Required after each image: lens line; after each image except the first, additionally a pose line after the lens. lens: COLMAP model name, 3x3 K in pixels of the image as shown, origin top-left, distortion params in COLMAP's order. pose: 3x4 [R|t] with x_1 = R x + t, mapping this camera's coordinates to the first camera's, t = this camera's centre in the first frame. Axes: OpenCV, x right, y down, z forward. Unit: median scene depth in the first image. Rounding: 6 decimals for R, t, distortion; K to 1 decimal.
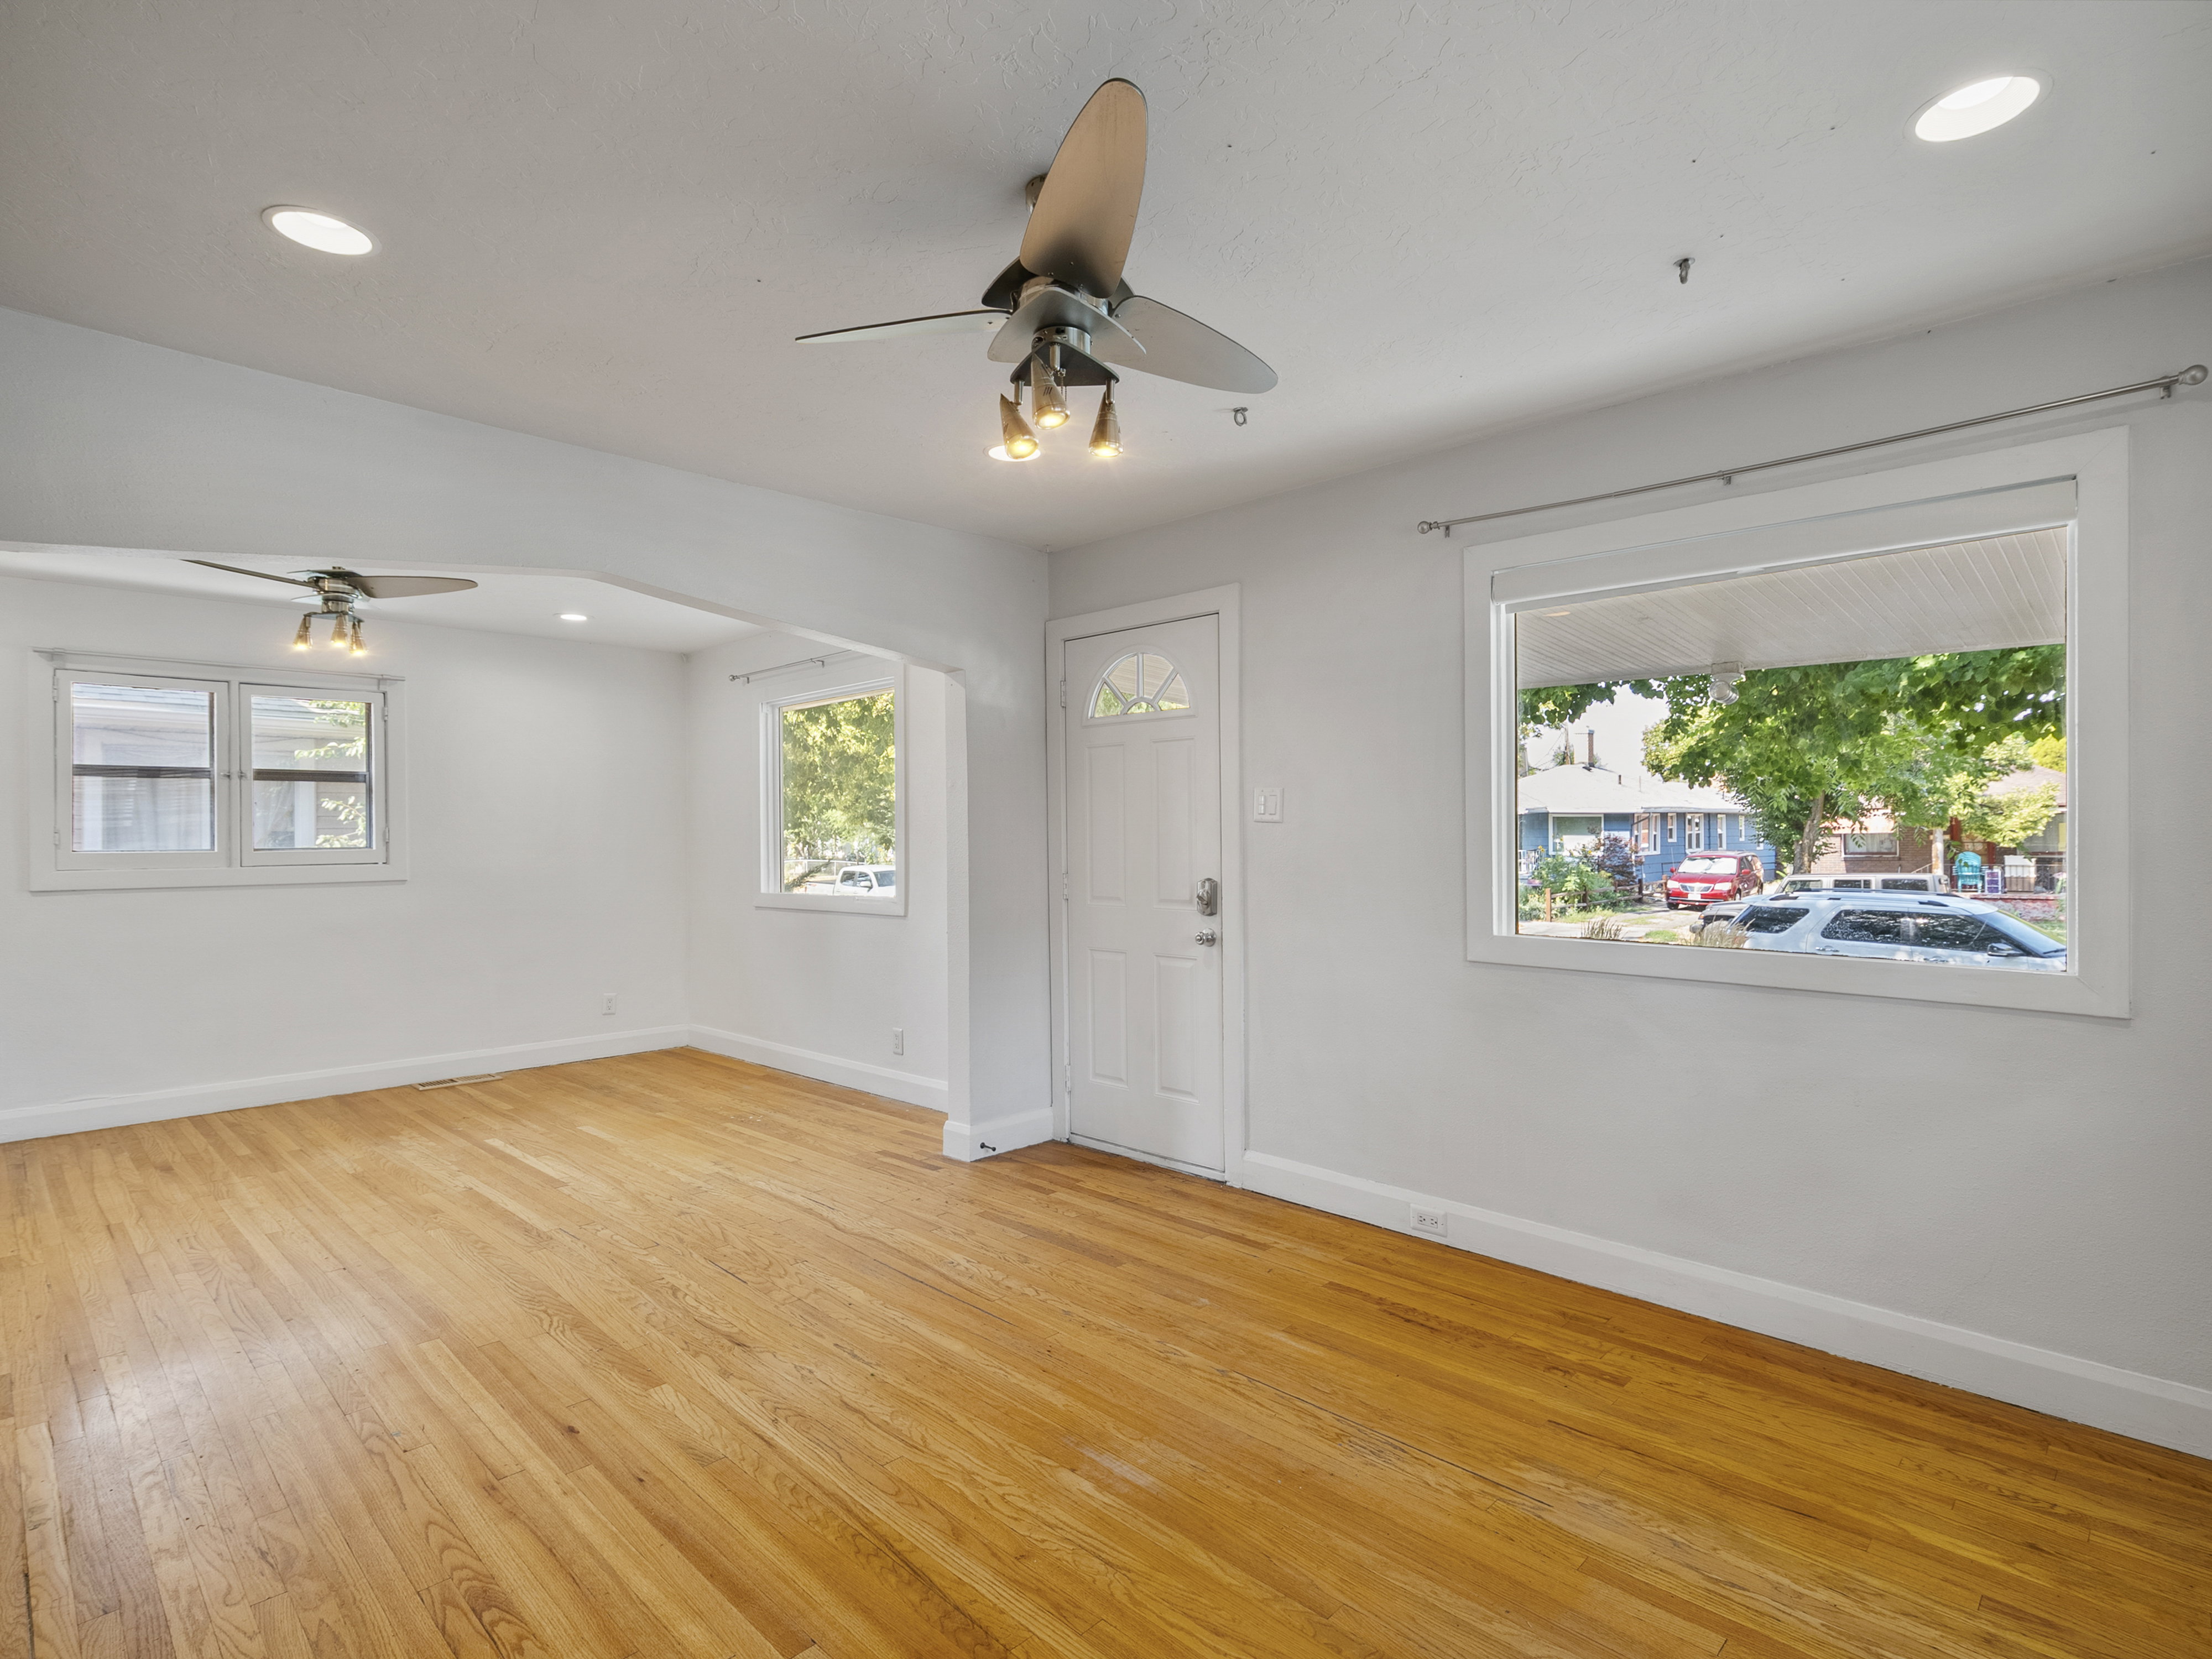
lens RADIAL K [[1127.4, 0, 1103.7], [0, 1127.4, 841.0], [0, 0, 1]] dist [-0.005639, 0.003786]
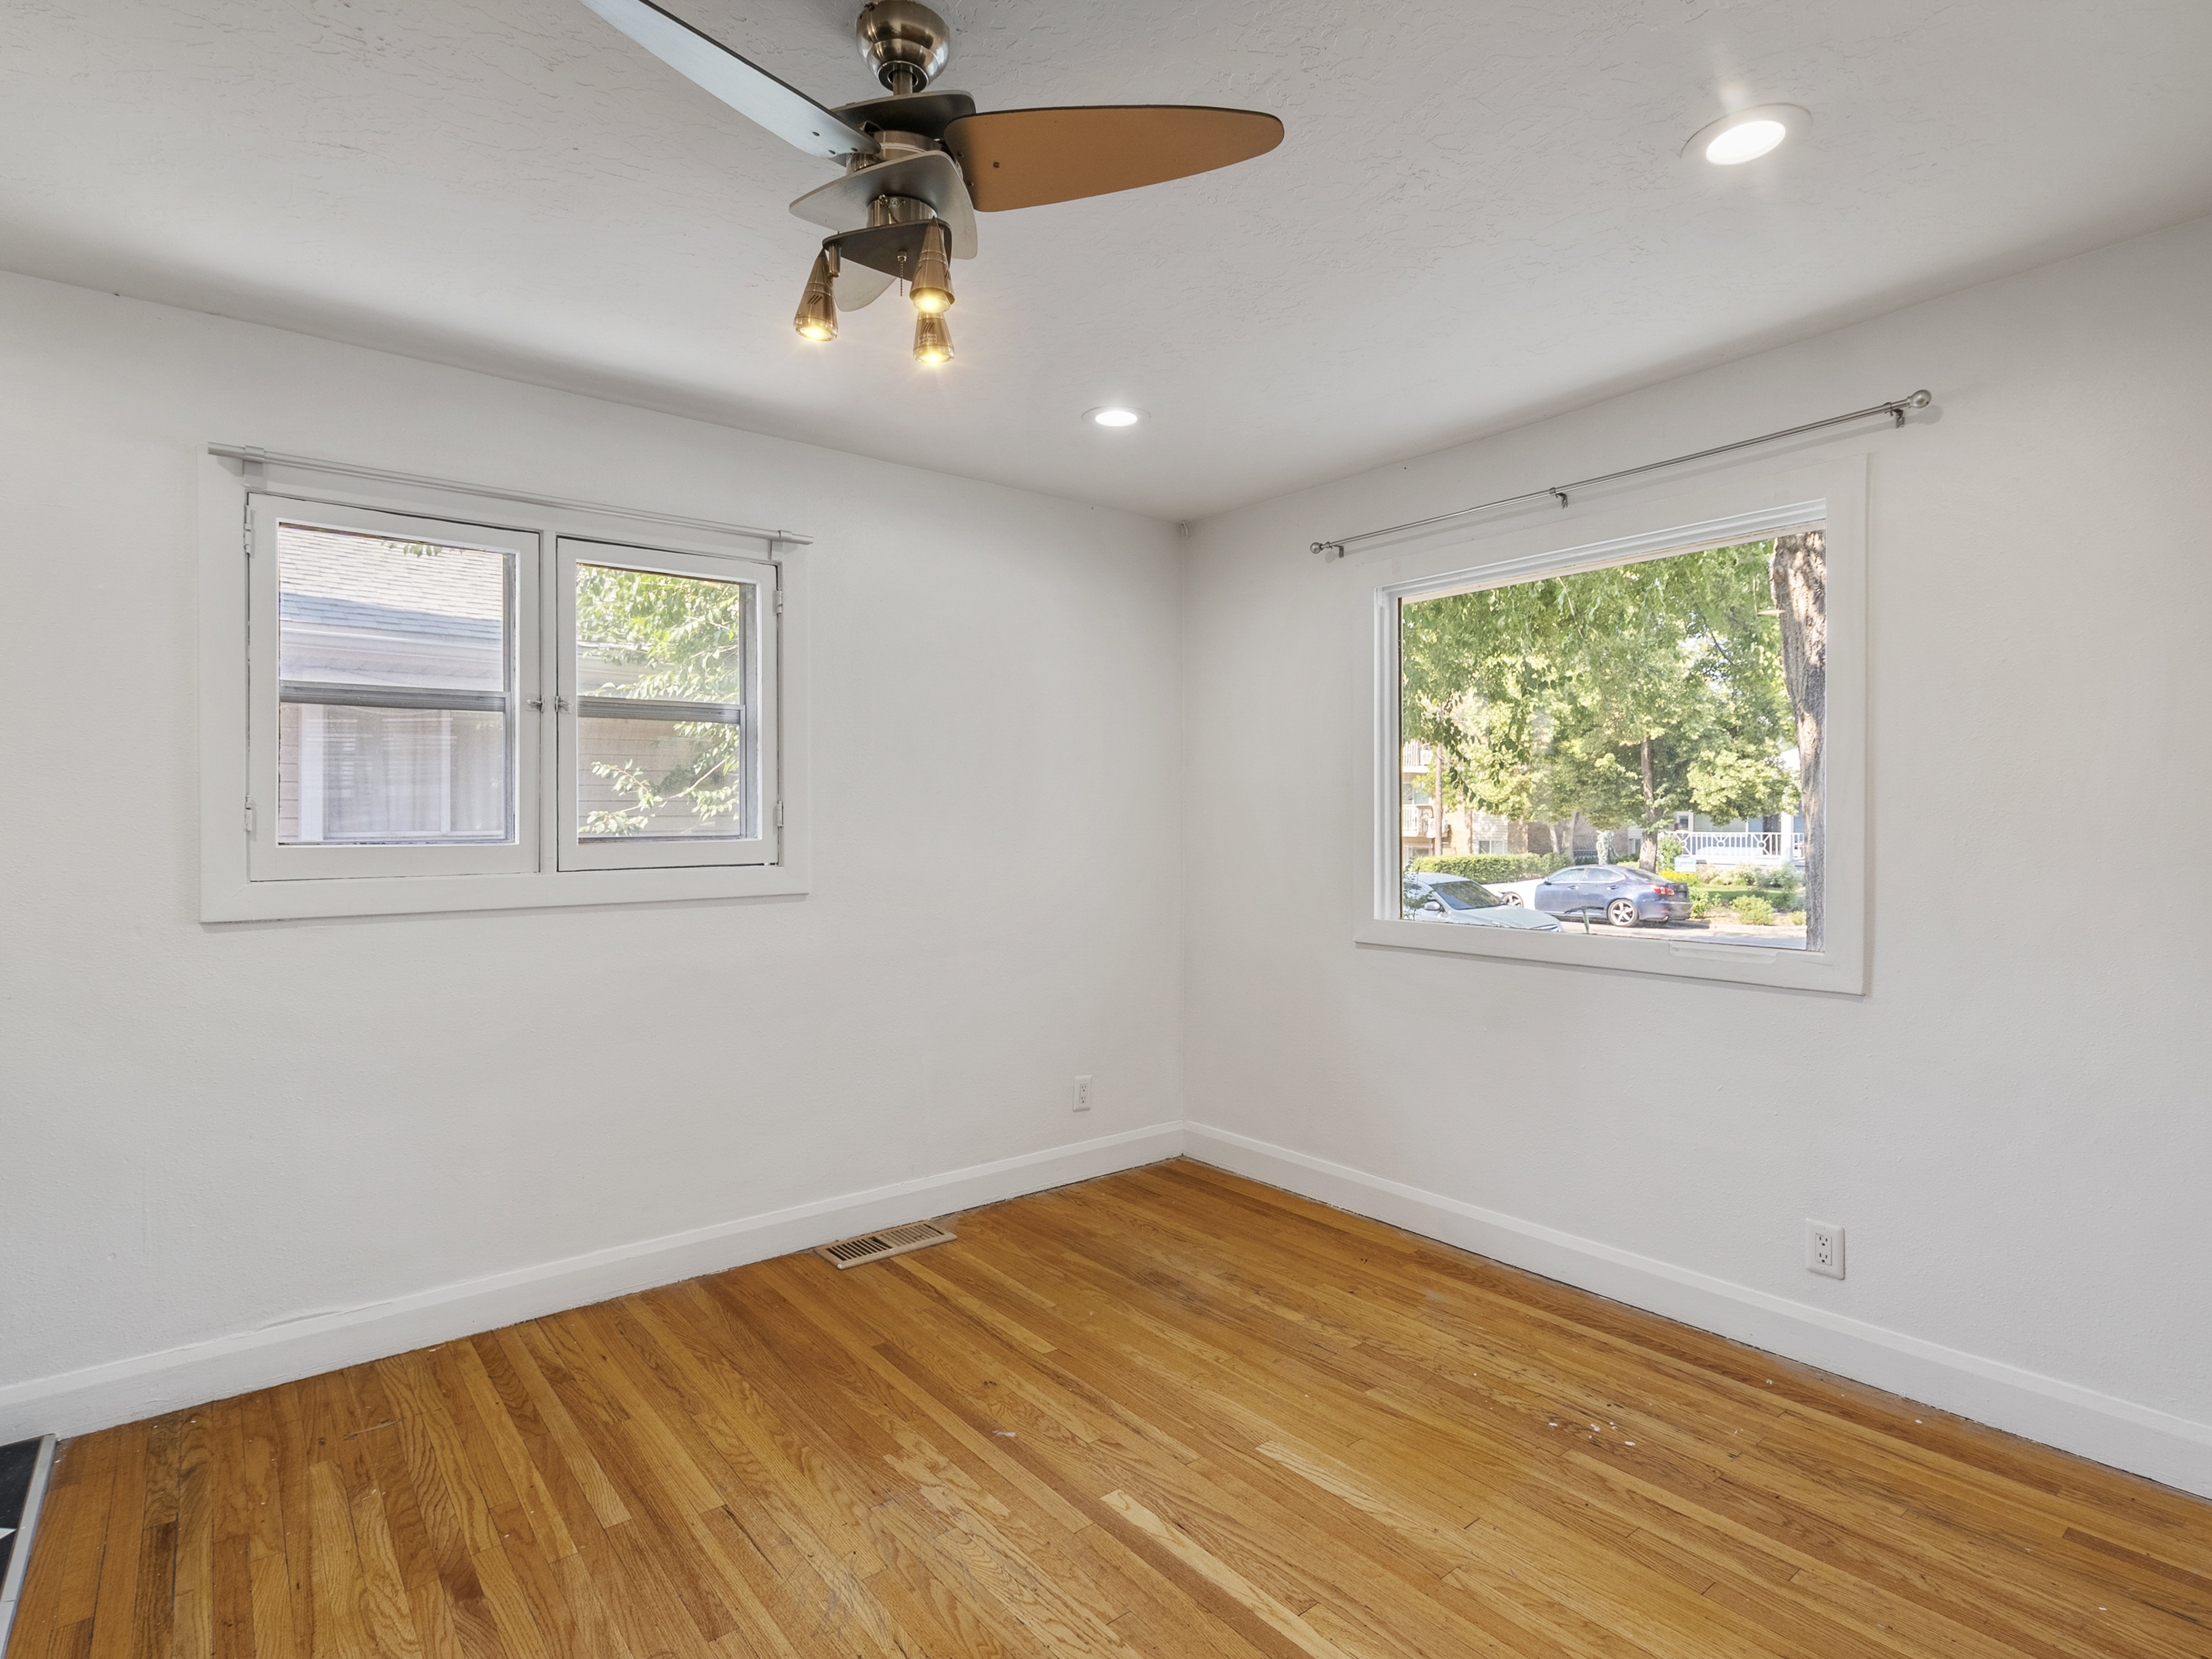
lens RADIAL K [[1127.4, 0, 1099.3], [0, 1127.4, 824.5], [0, 0, 1]] dist [-0.005639, 0.003786]
pose [[0.992695, 0.007485, -0.120415, -0.570588], [-0.006832, 0.999960, 0.005834, -0.007237], [0.120454, -0.004969, 0.992706, 0.633640]]
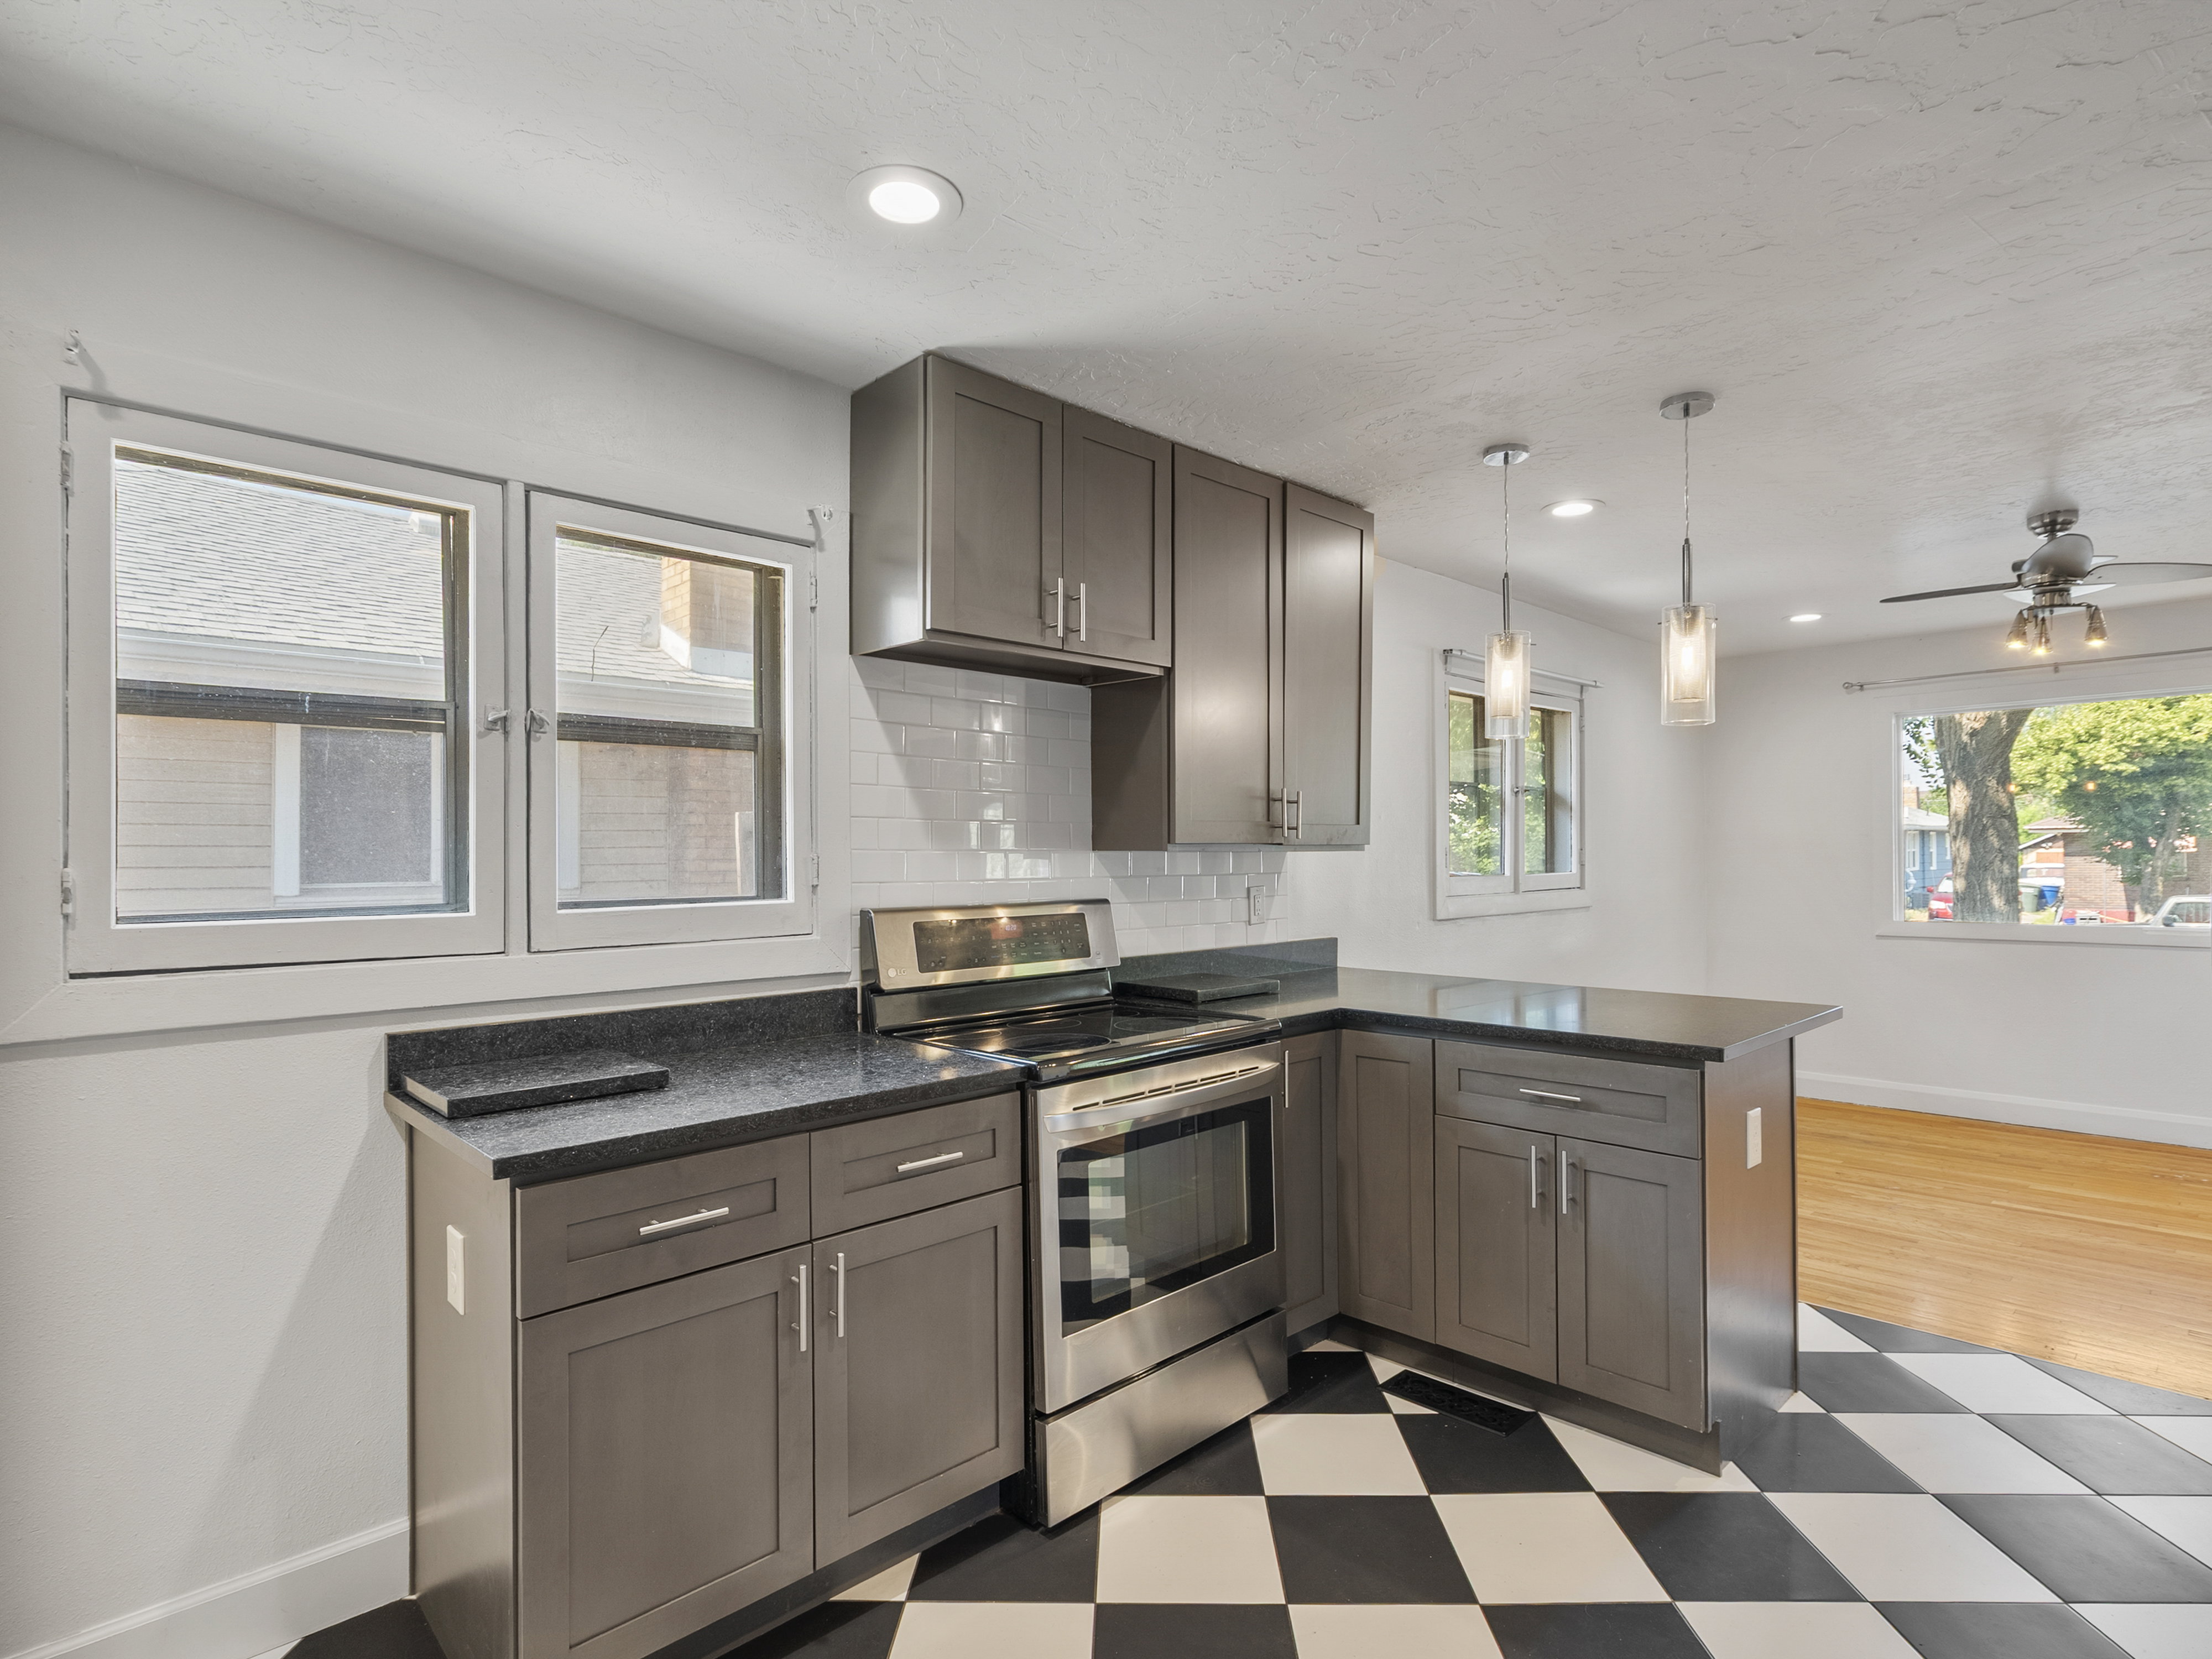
lens RADIAL K [[1127.4, 0, 1125.3], [0, 1127.4, 837.1], [0, 0, 1]] dist [-0.005639, 0.003786]
pose [[0.999858, 0.011491, -0.012337, -1.409880], [-0.011590, 0.999901, -0.007985, -0.011272], [0.012244, 0.008127, 0.999892, 0.106915]]
